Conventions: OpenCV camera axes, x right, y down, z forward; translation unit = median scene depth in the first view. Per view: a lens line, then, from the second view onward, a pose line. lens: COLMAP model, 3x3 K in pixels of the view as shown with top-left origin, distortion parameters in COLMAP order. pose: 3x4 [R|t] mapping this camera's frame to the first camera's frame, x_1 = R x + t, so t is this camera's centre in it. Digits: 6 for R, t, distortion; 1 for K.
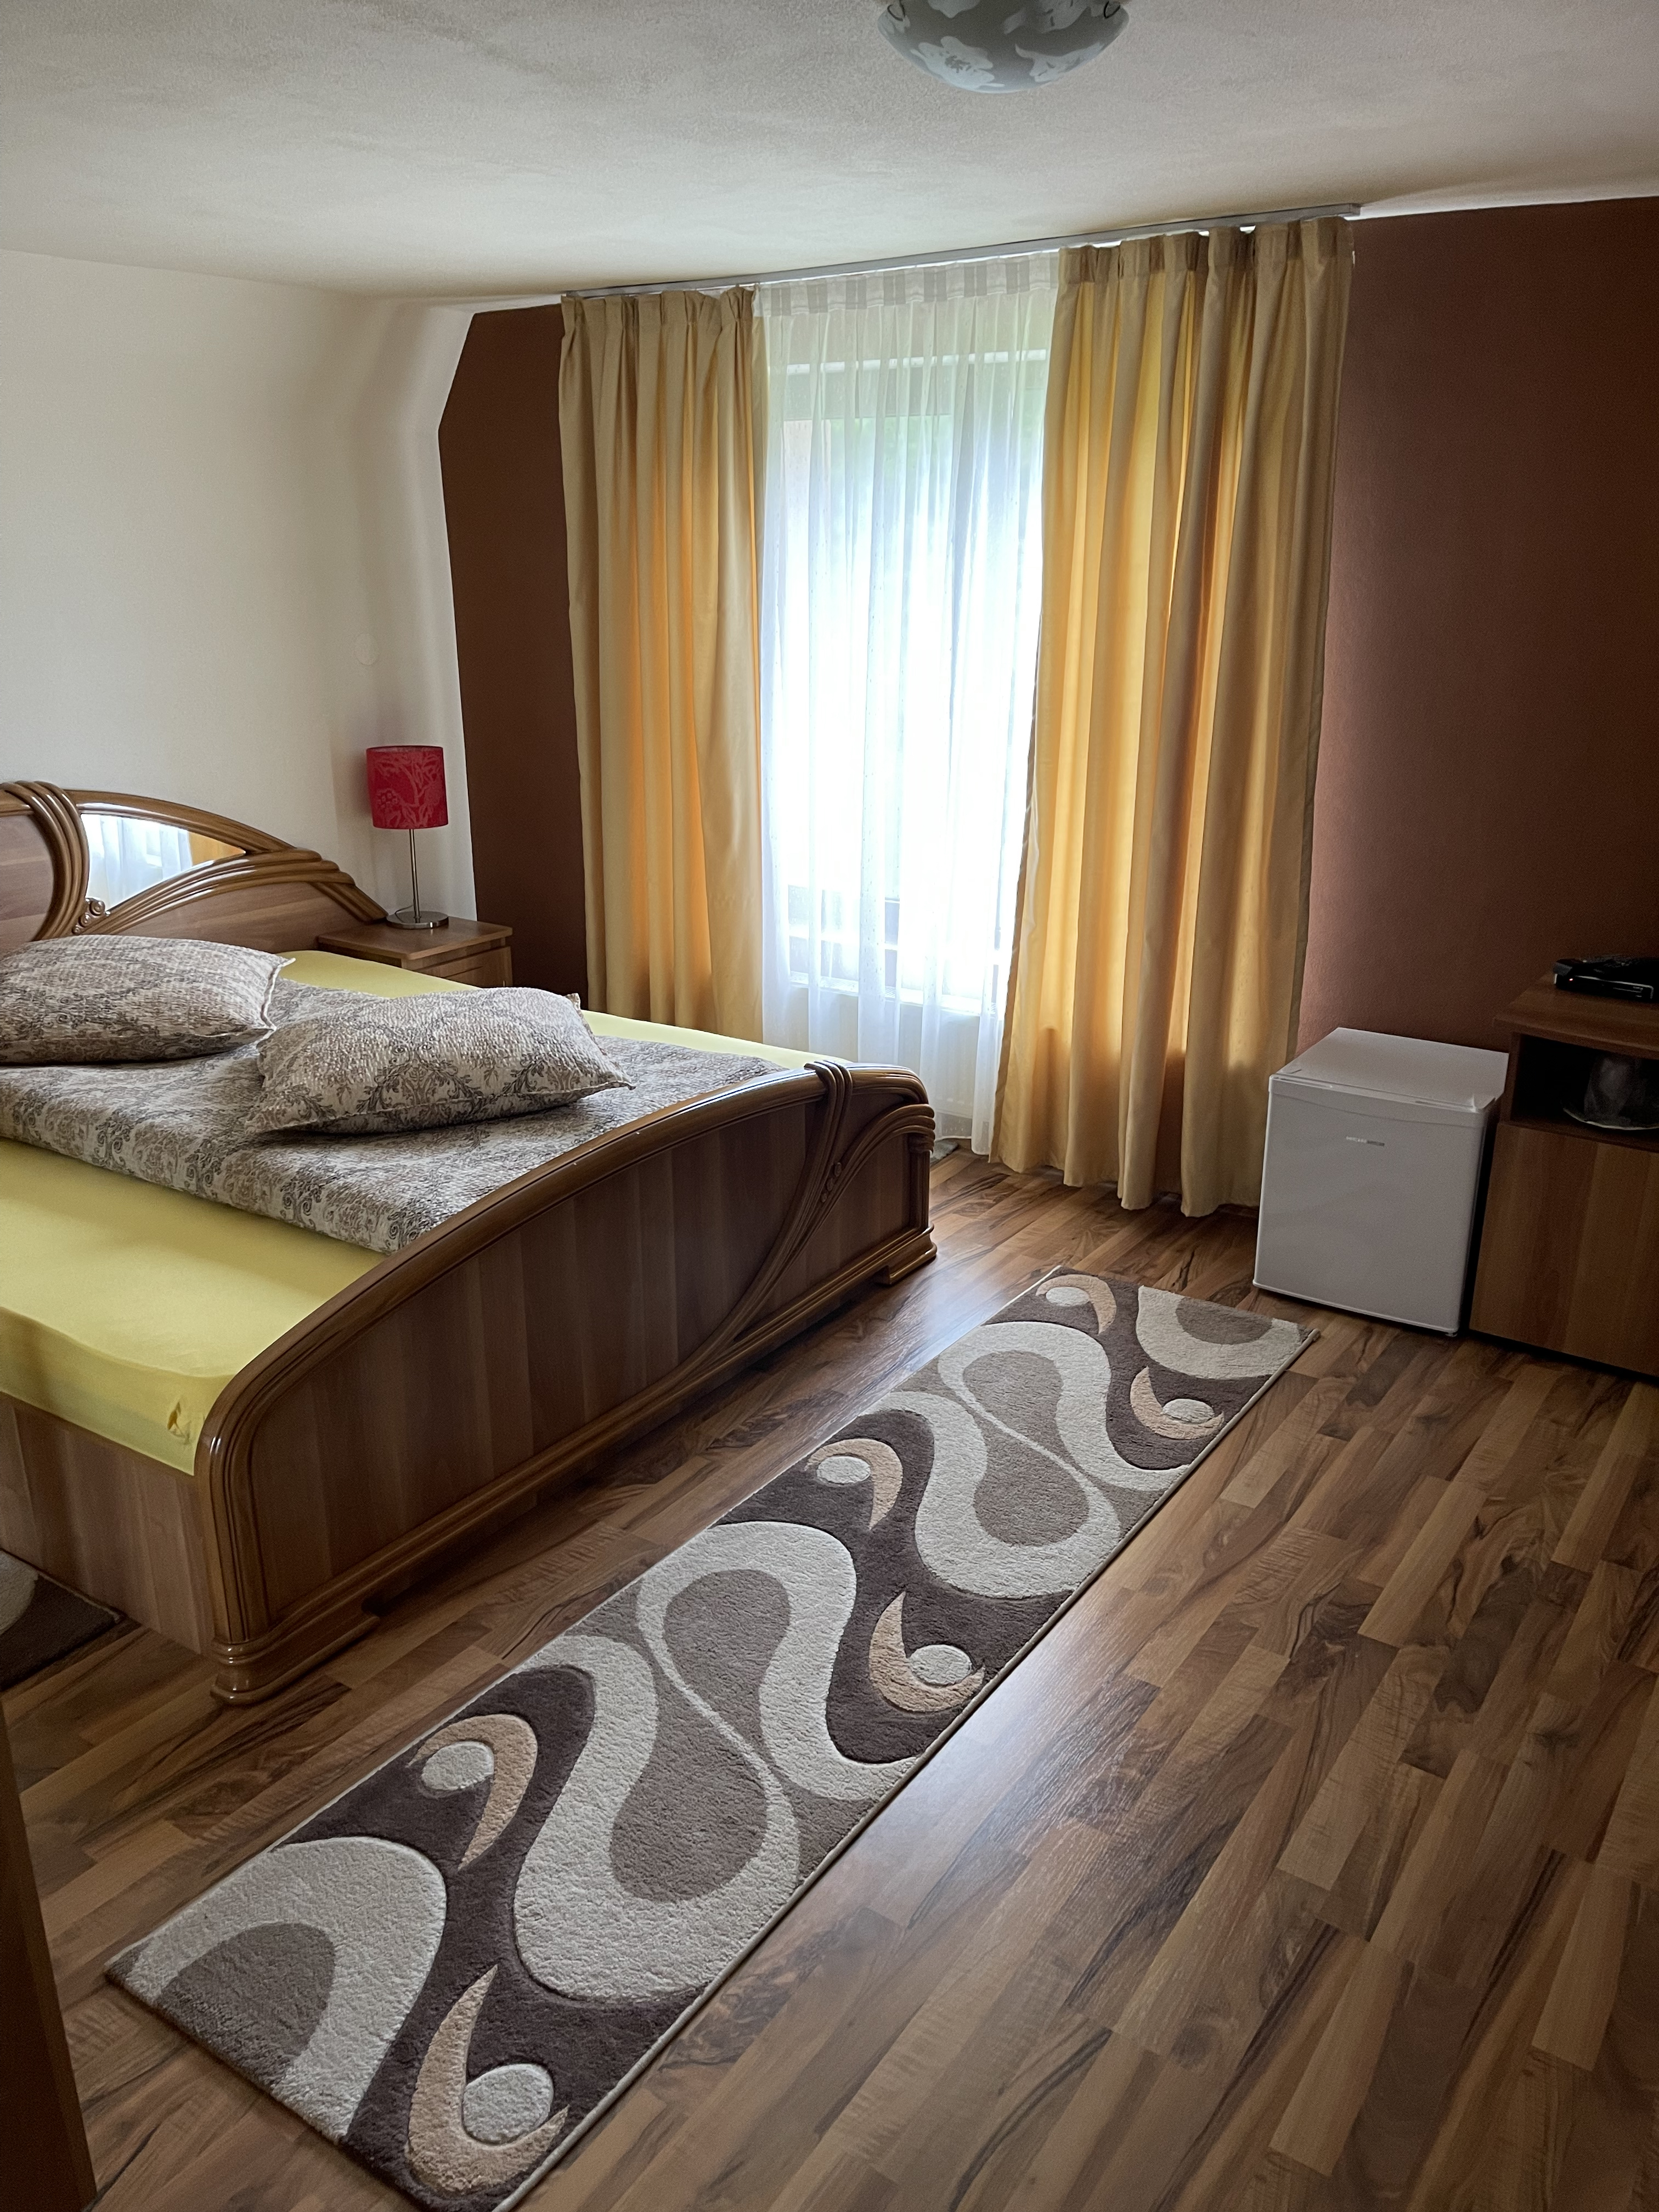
lens RADIAL K [[1668.5, 0, 823.0], [0, 1668.5, 1114.6], [0, 0, 1]] dist [0.053951, -0.083319]
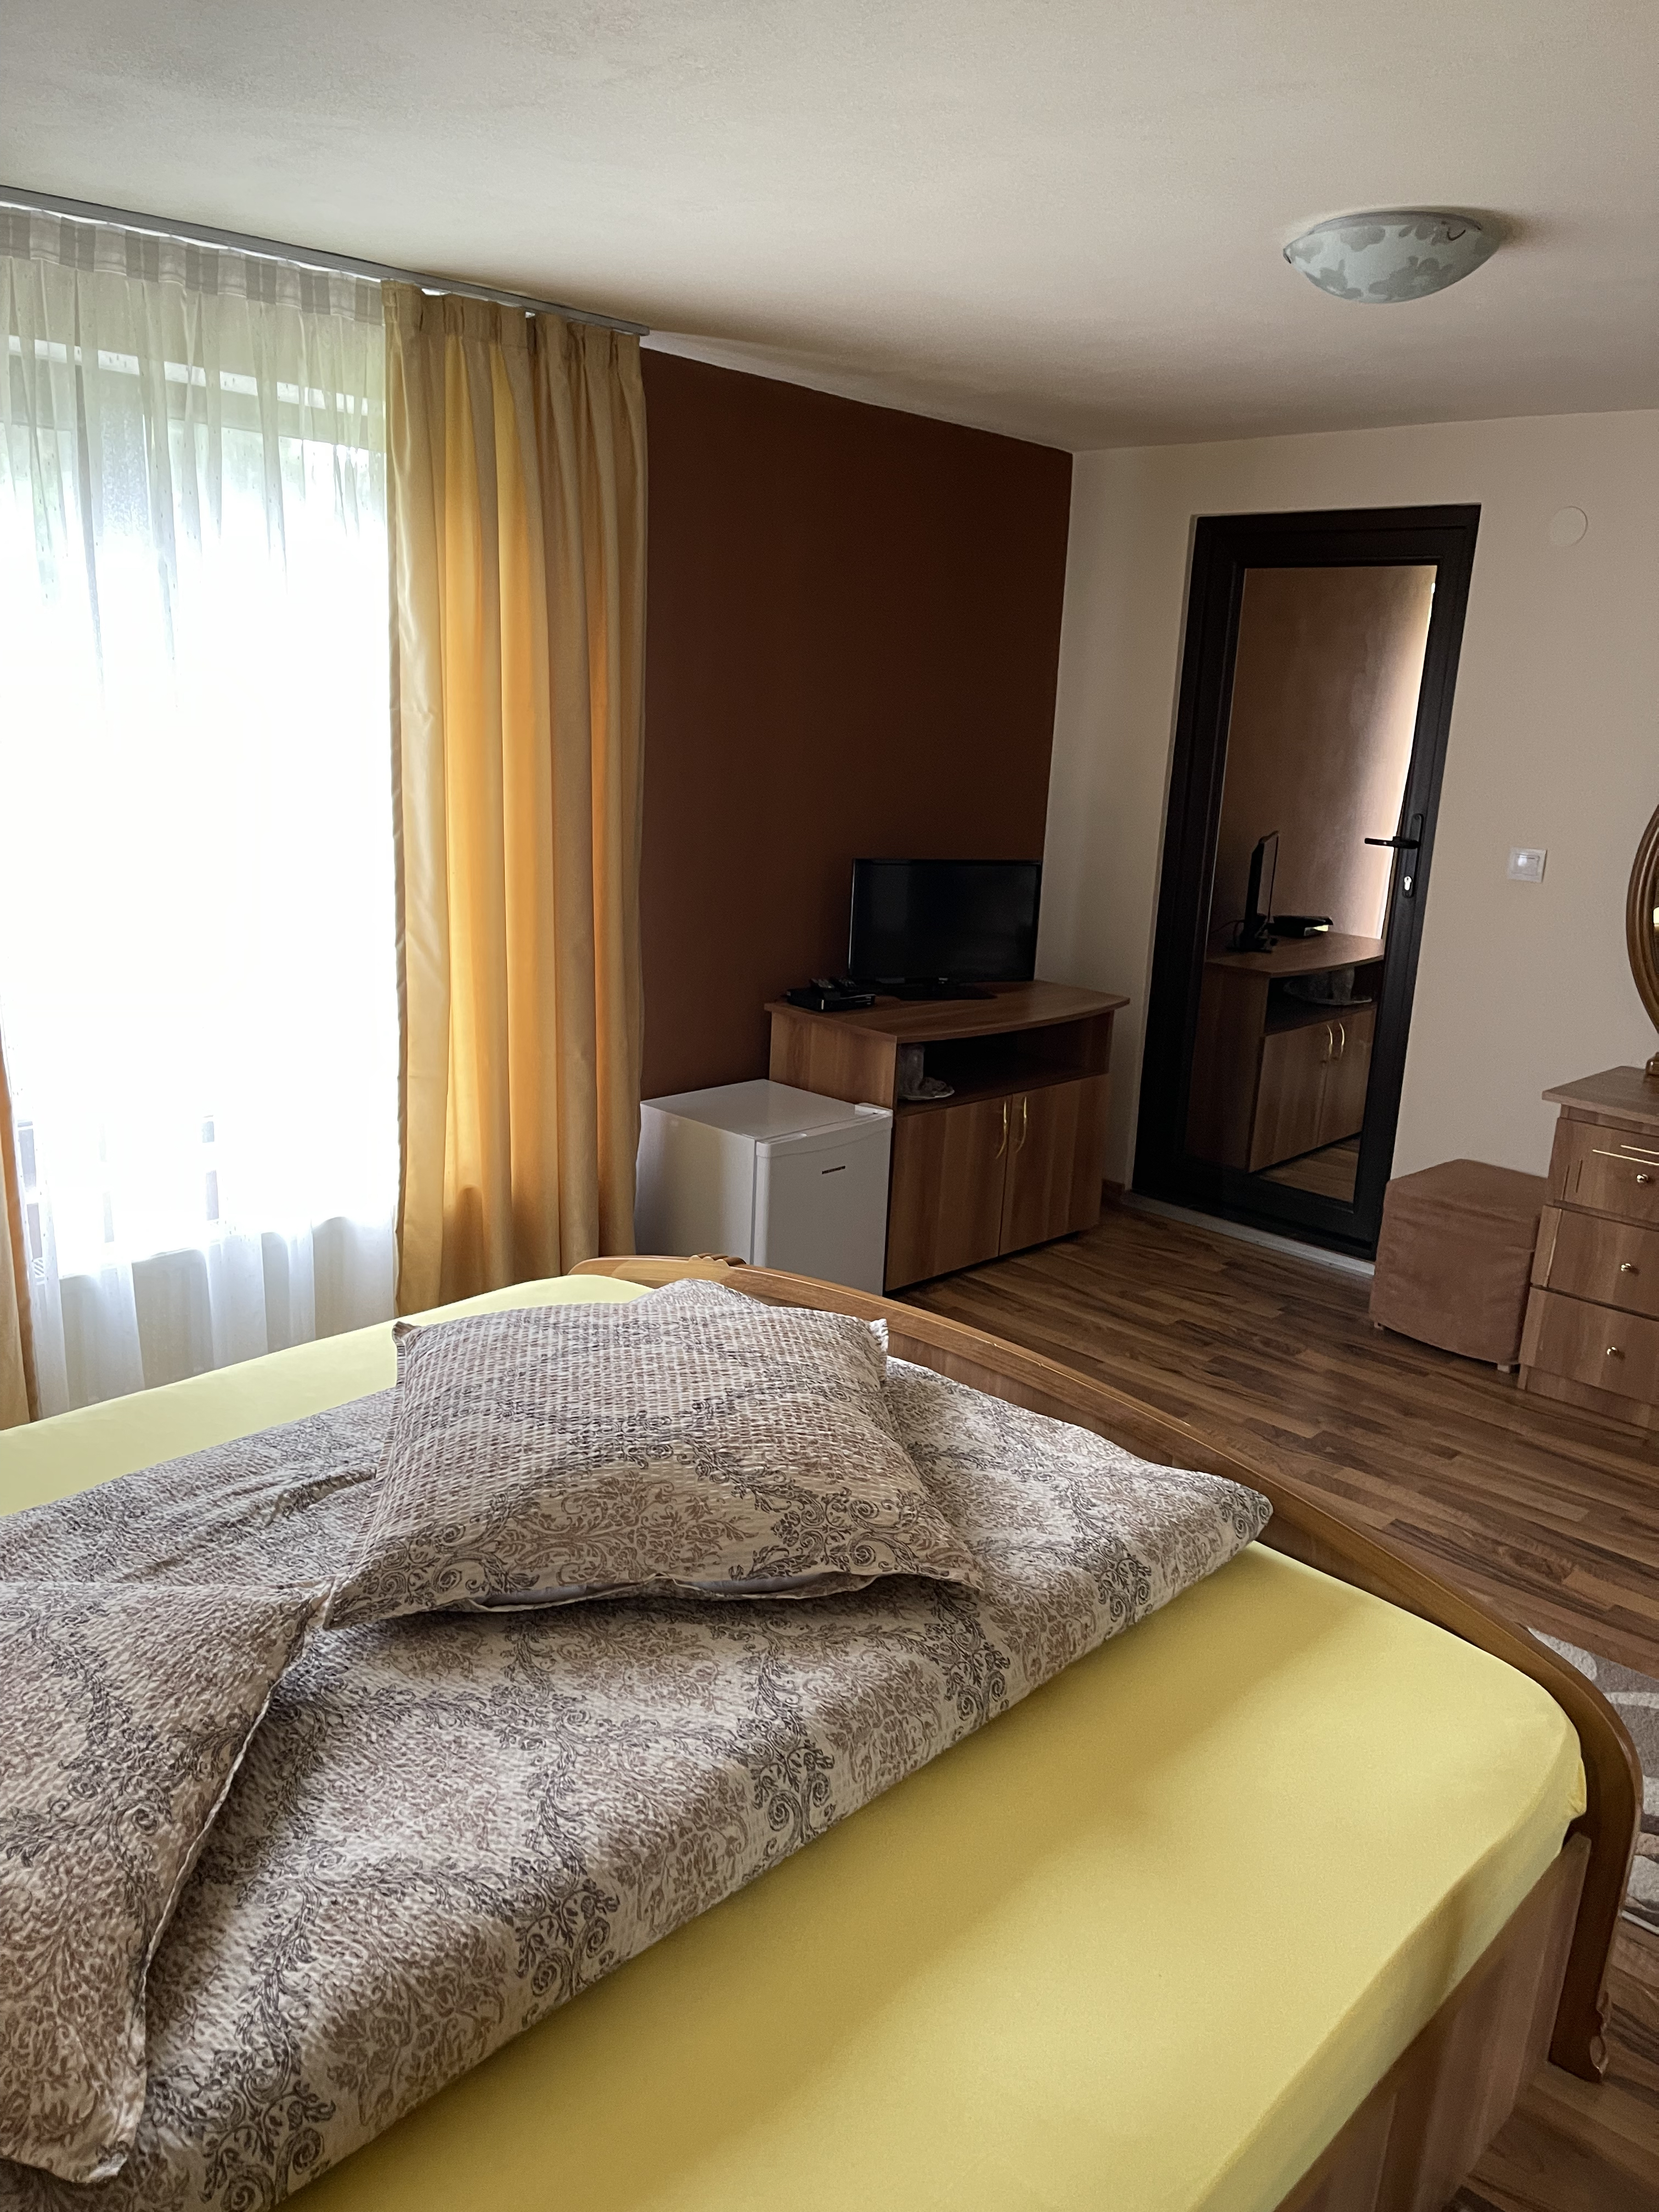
lens RADIAL K [[1668.5, 0, 838.3], [0, 1668.5, 1092.8], [0, 0, 1]] dist [0.053951, -0.083319]
pose [[0.159193, -0.226586, 0.960894, -0.830202], [0.266847, 0.946953, 0.179090, -0.259919], [-0.950500, 0.227902, 0.211212, 0.817680]]
